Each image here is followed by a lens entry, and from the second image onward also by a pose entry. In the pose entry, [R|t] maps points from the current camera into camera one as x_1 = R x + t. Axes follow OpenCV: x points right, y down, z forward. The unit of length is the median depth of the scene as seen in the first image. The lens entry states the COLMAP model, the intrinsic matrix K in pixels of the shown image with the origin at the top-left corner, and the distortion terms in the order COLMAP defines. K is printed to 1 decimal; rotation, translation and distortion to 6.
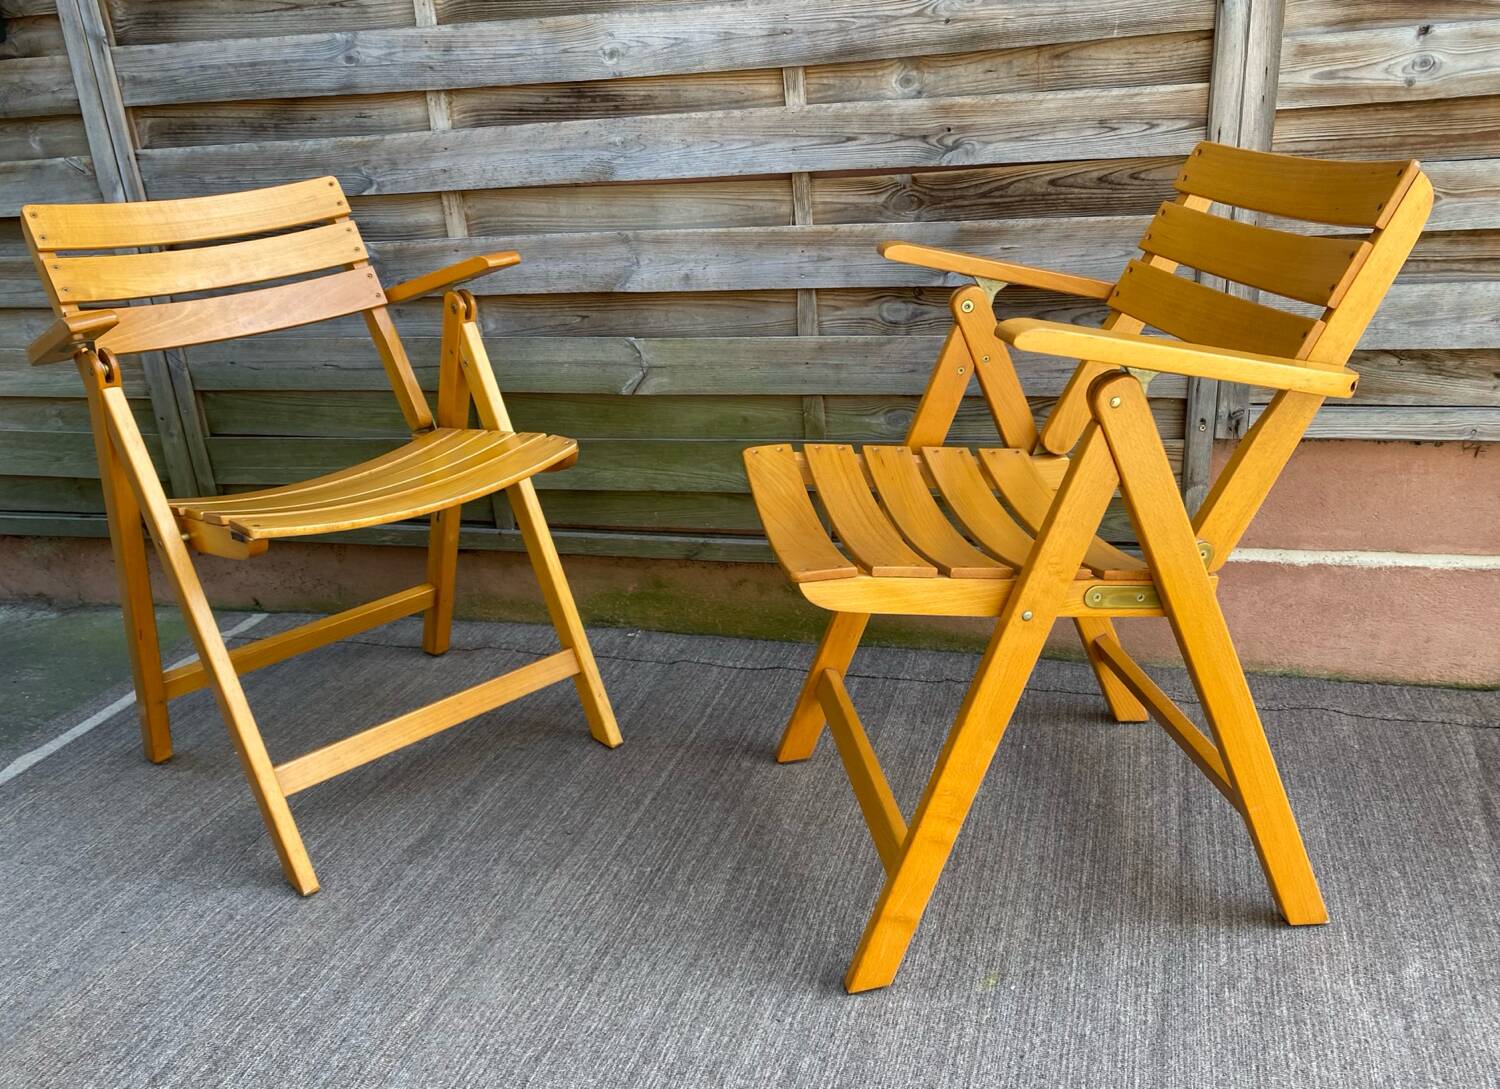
lens RADIAL K [[1216.5, 0, 791.1], [0, 1216.5, 584.7], [0, 0, 1]] dist [0.086981, -0.200869]
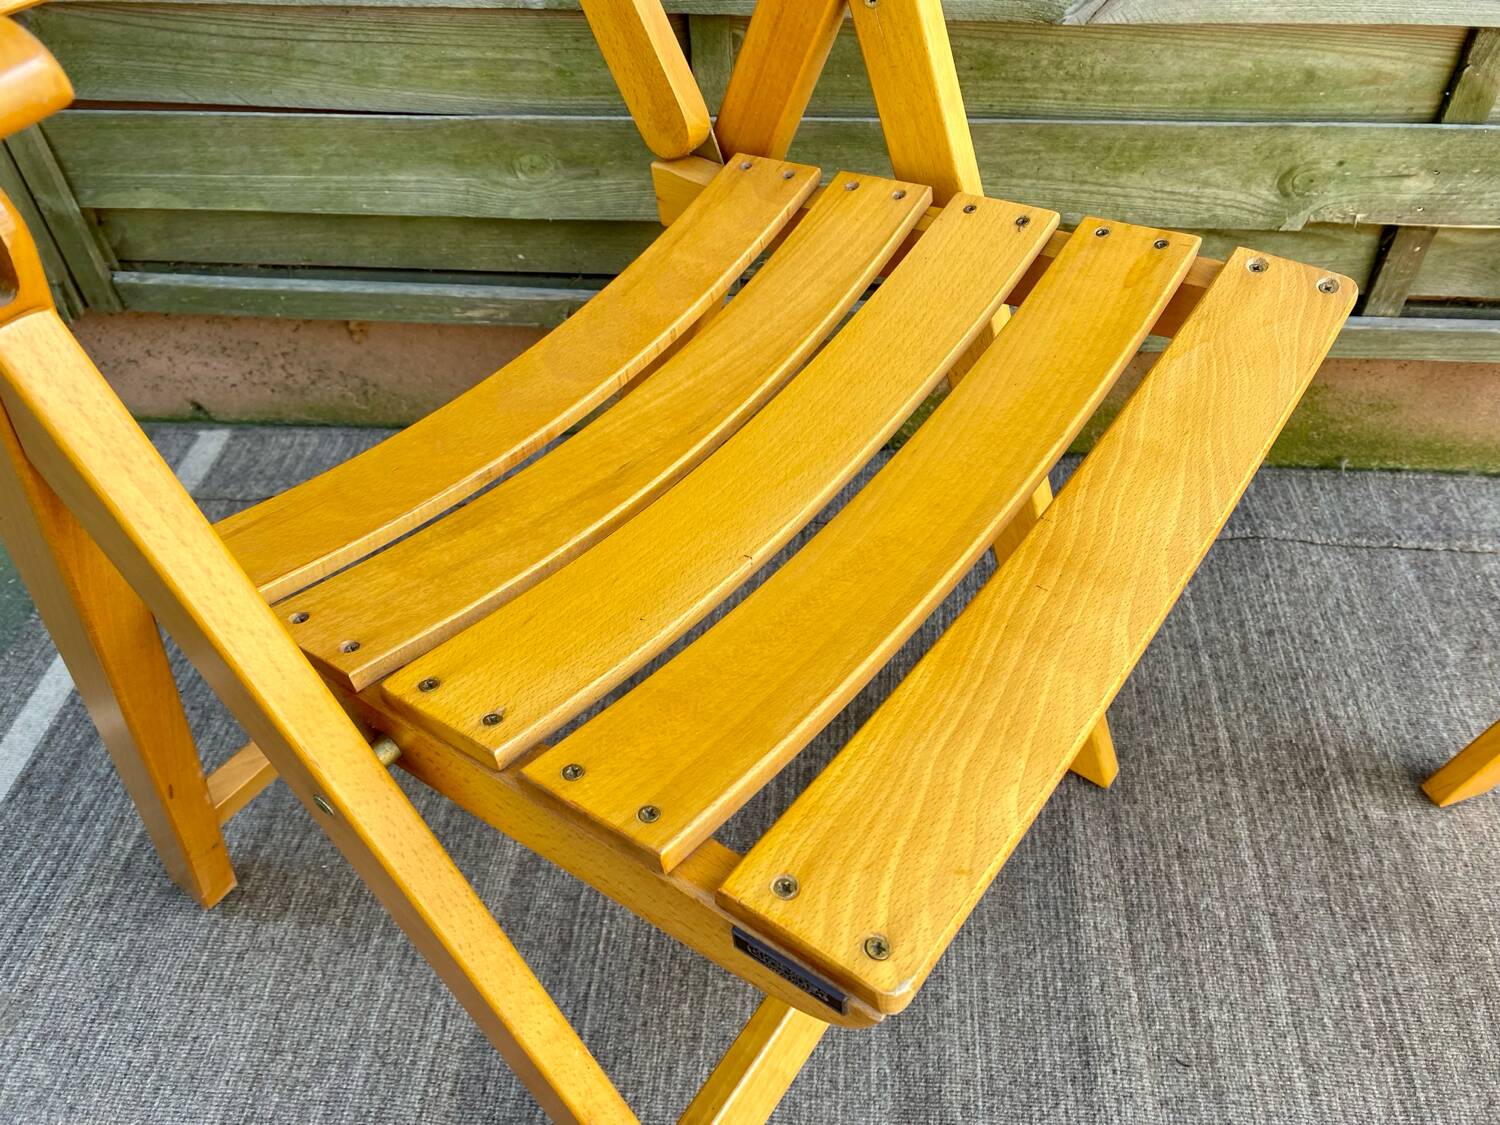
lens RADIAL K [[1137.5, 0, 747.7], [0, 1137.5, 581.5], [0, 0, 1]] dist [0.005744, -0.000841]
pose [[0.983118, -0.101394, 0.152312, -0.355018], [0.027553, 0.904966, 0.424591, -0.159605], [-0.180888, -0.413227, 0.892482, 0.594249]]
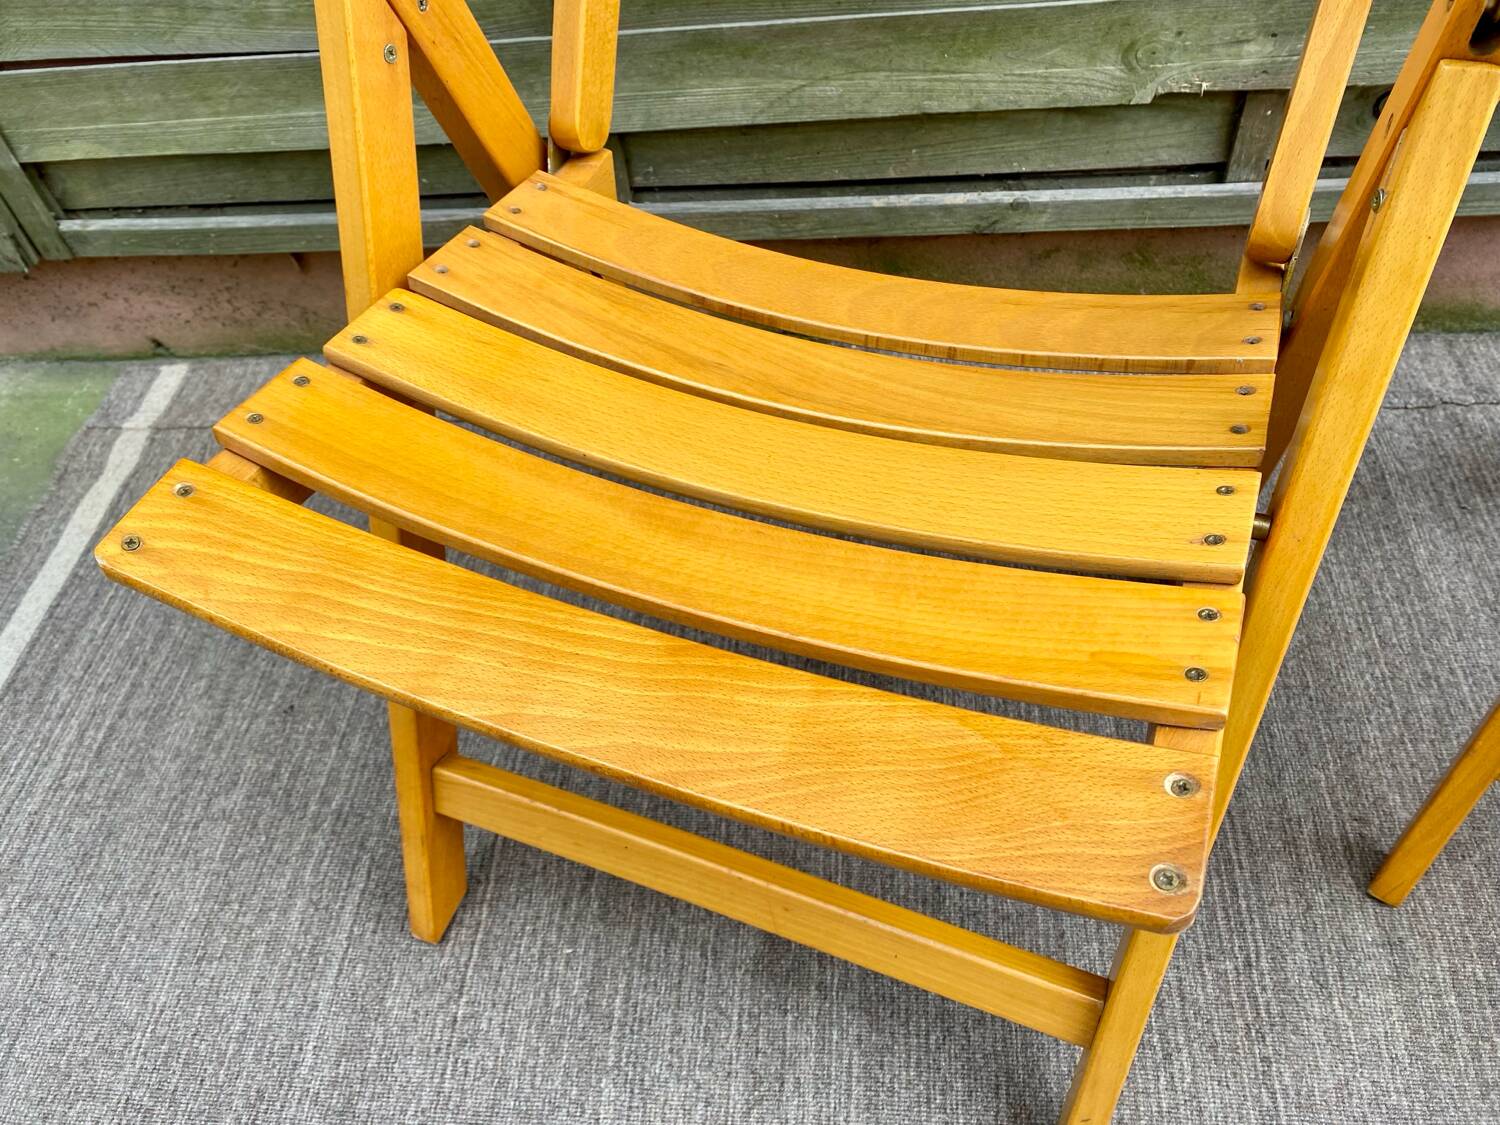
lens RADIAL K [[1138.4, 0, 741.5], [0, 1138.4, 568.4], [0, 0, 1]] dist [0.008174, 0.000441]
pose [[0.982750, -0.160163, 0.092463, -0.289049], [0.098026, 0.875087, 0.473933, -0.158788], [-0.156820, -0.456694, 0.875693, 0.539493]]
